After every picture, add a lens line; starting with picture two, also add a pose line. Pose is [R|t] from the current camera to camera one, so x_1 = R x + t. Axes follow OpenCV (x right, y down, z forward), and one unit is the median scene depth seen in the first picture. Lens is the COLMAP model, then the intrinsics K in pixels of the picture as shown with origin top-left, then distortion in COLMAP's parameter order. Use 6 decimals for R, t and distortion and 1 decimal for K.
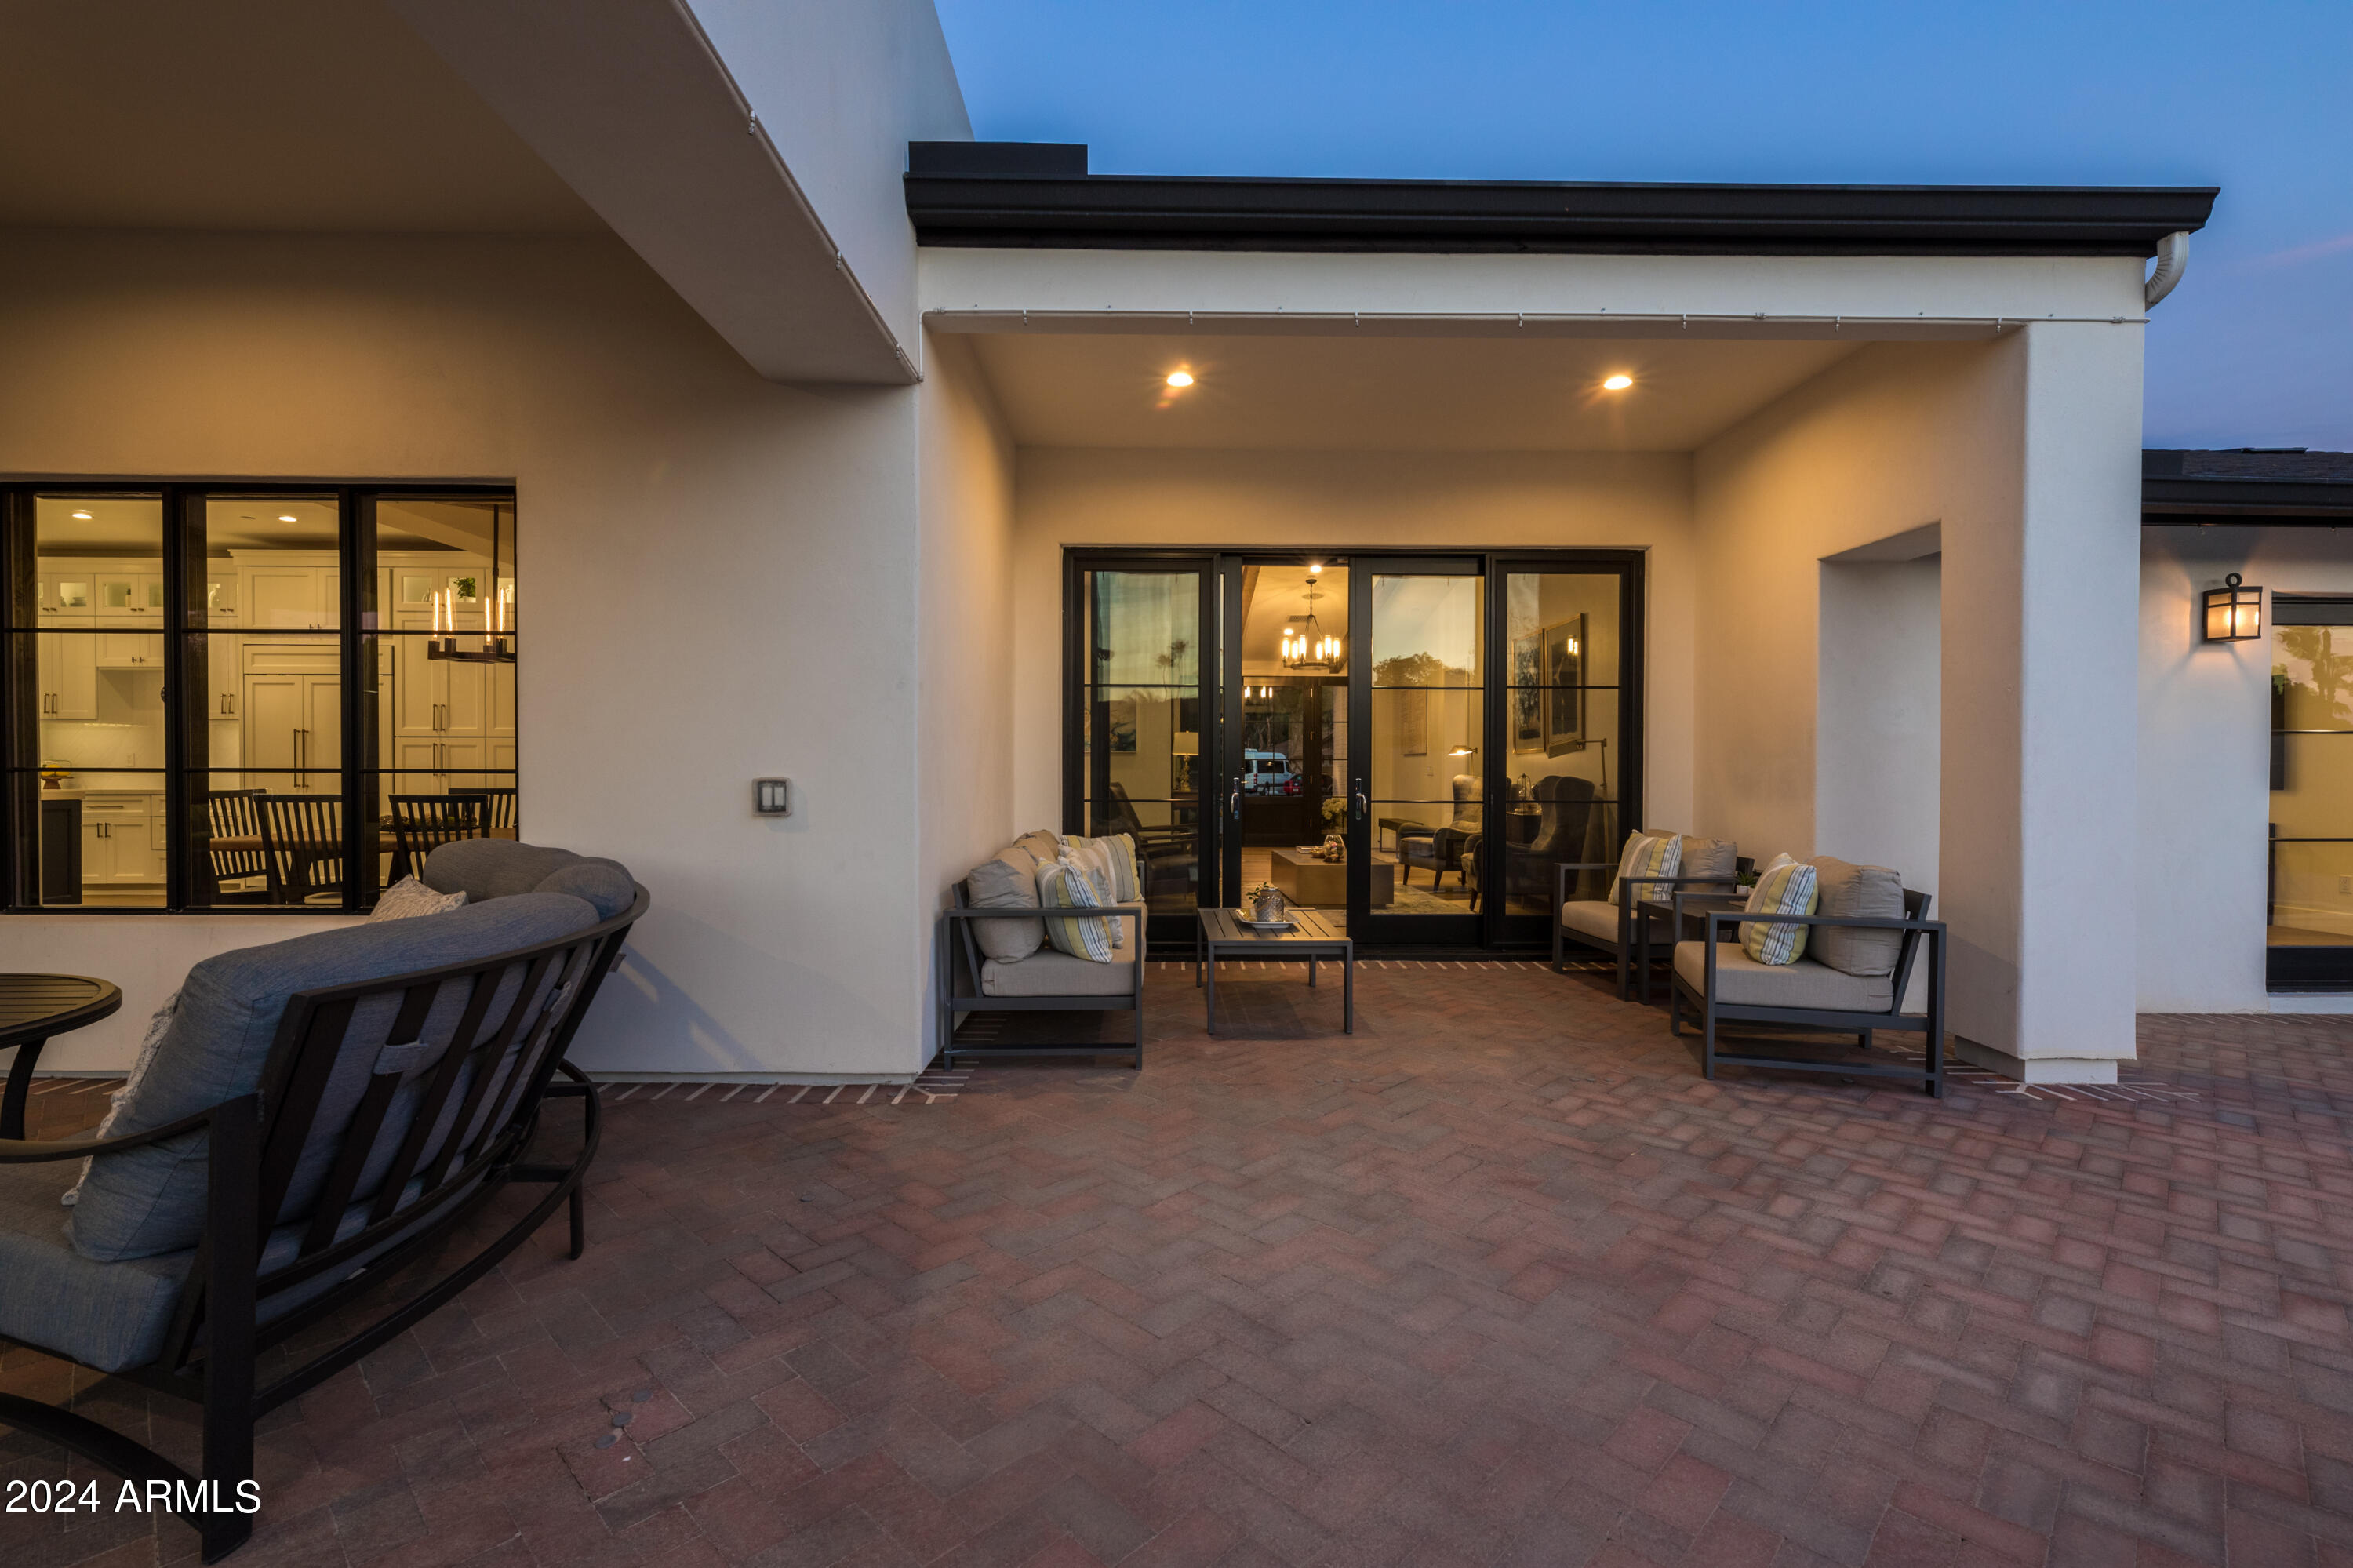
lens RADIAL K [[1054.6, 0, 1181.4], [0, 1054.6, 783.5], [0, 0, 1]] dist [0.004040, 0.000236]
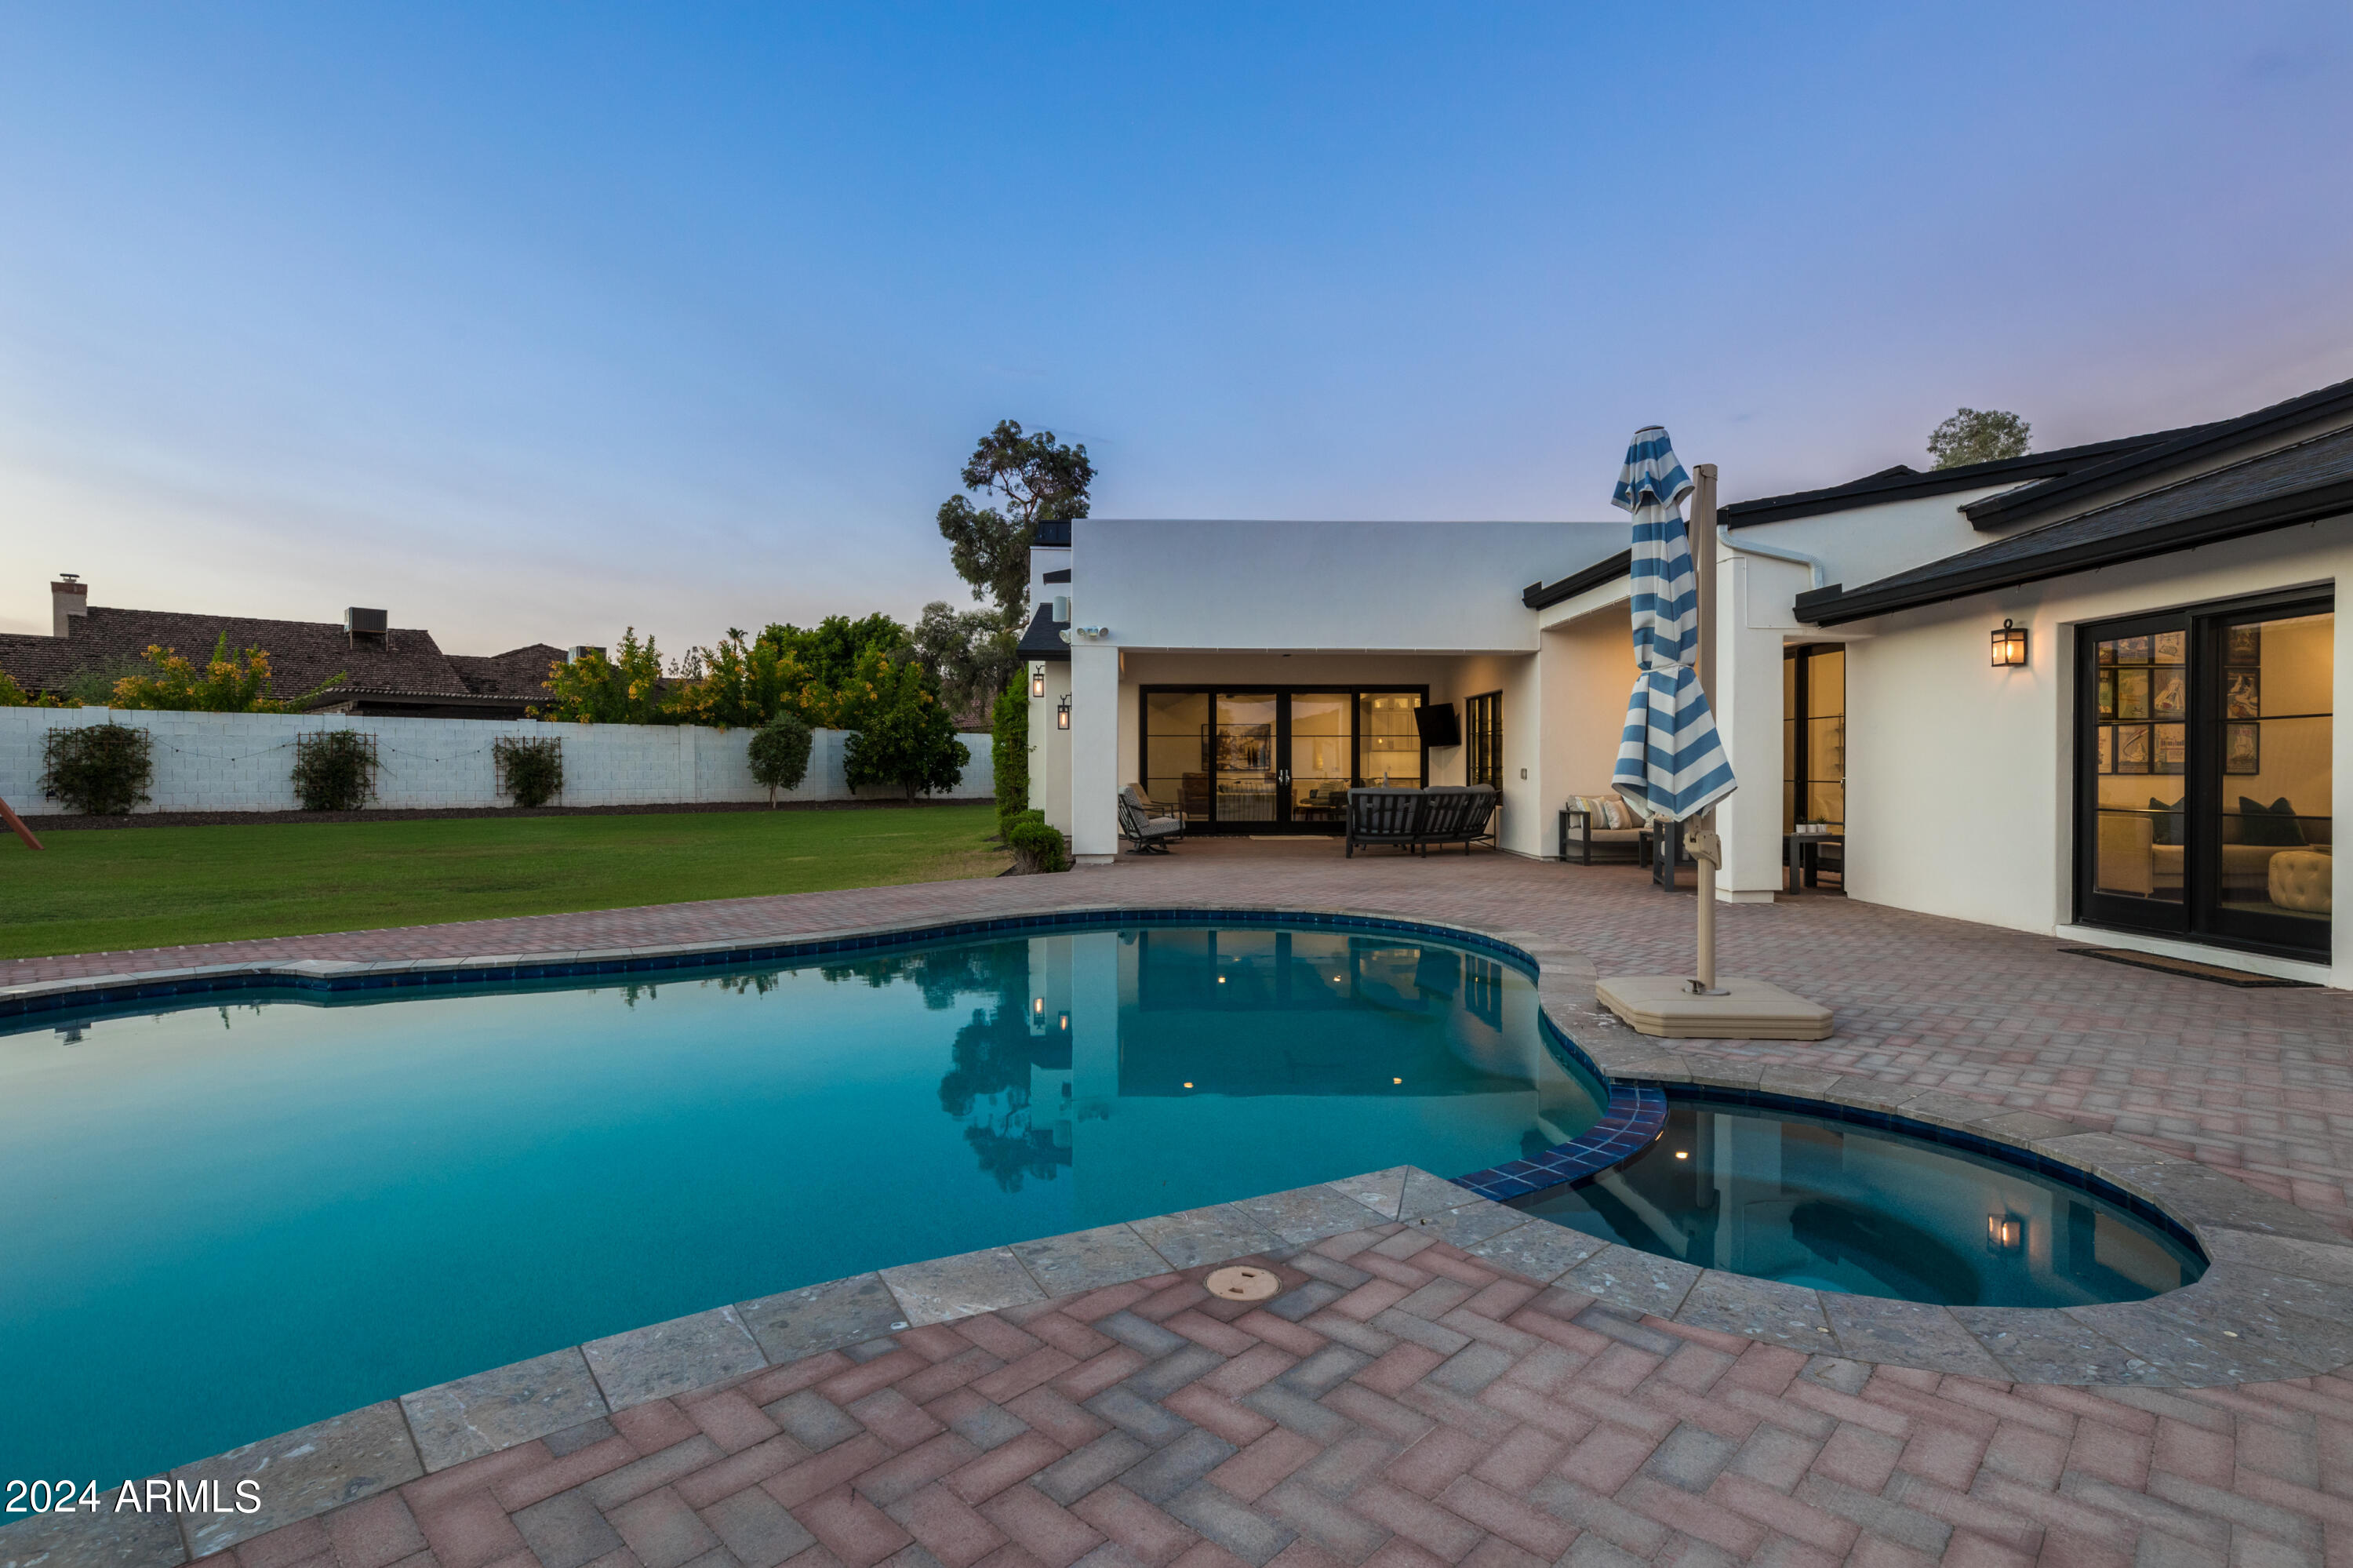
lens RADIAL K [[1116.2, 0, 1176.0], [0, 1116.2, 787.4], [0, 0, 1]] dist [-0.002465, 0.001412]
pose [[0.000233, 0.008233, -0.999966, 3.233694], [-0.011935, 0.999895, 0.008229, 0.037252], [0.999929, 0.011933, 0.000331, -0.150185]]
